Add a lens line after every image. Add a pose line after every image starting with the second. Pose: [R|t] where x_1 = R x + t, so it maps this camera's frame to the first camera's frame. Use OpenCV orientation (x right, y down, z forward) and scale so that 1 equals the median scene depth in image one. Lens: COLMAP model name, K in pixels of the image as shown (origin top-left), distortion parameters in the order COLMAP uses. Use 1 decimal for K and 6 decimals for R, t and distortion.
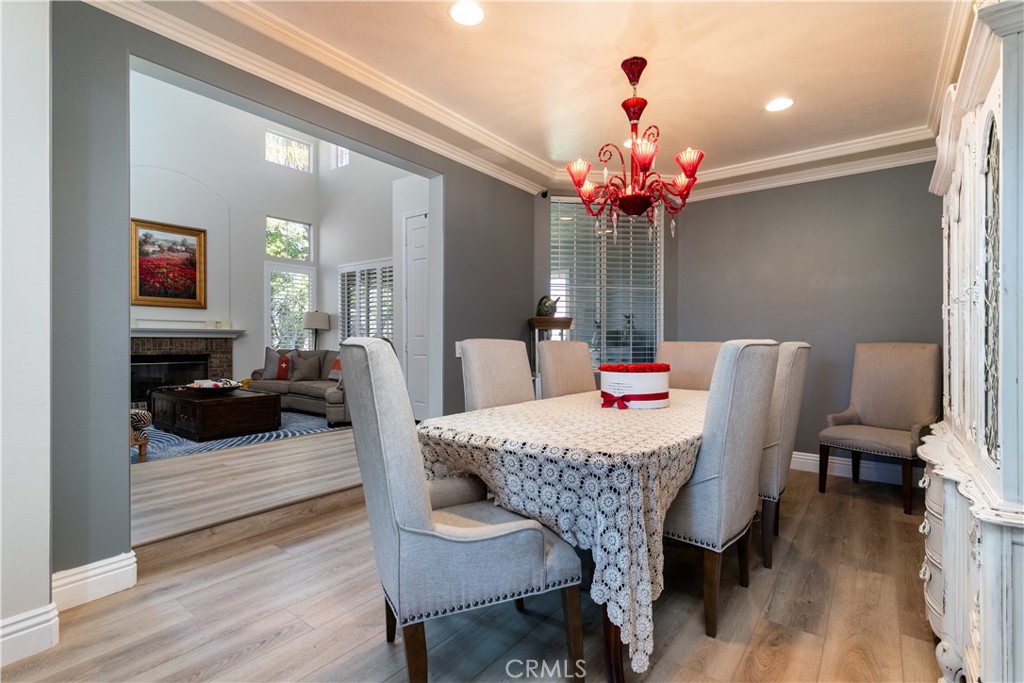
lens RADIAL K [[483.4, 0, 510.1], [0, 483.4, 346.4], [0, 0, 1]] dist [-0.002360, 0.000510]
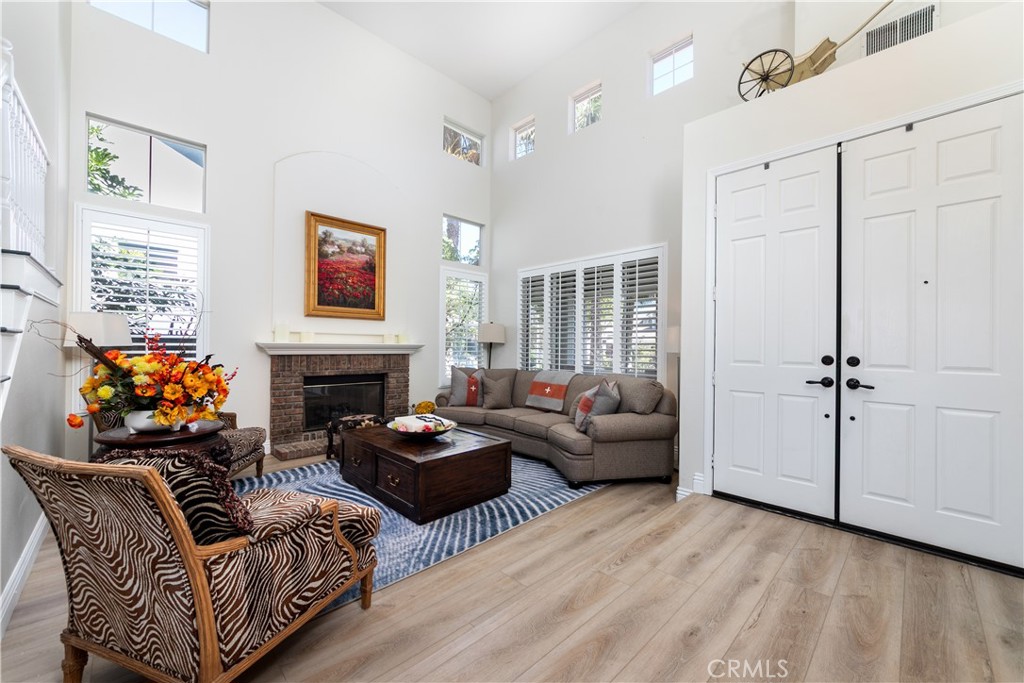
lens RADIAL K [[397.9, 0, 501.4], [0, 397.9, 345.0], [0, 0, 1]] dist [-0.005711, -0.000016]
pose [[0.988094, 0.004540, -0.153782, -0.325771], [-0.006849, 0.999872, -0.014486, -0.025979], [0.153697, 0.015367, 0.987999, 0.345616]]
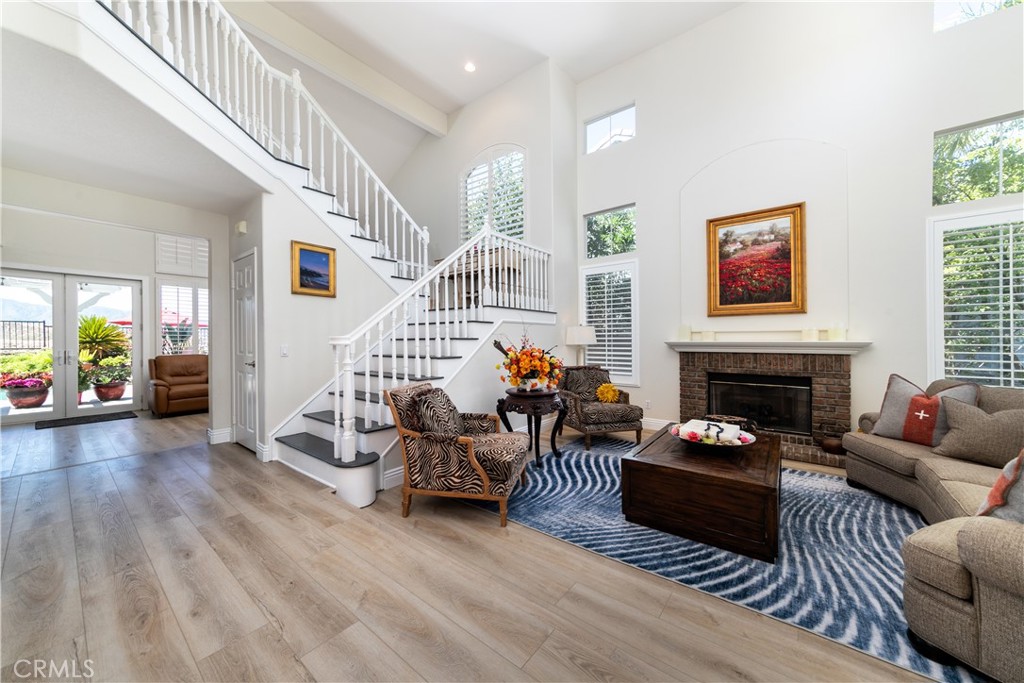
lens RADIAL K [[362.2, 0, 537.0], [0, 362.2, 342.6], [0, 0, 1]] dist [0.006580, 0.000364]
pose [[0.022317, 0.001630, -0.999750, -0.107823], [-0.011393, 0.999934, 0.001376, -0.031668], [0.999686, 0.011359, 0.022334, 0.614987]]
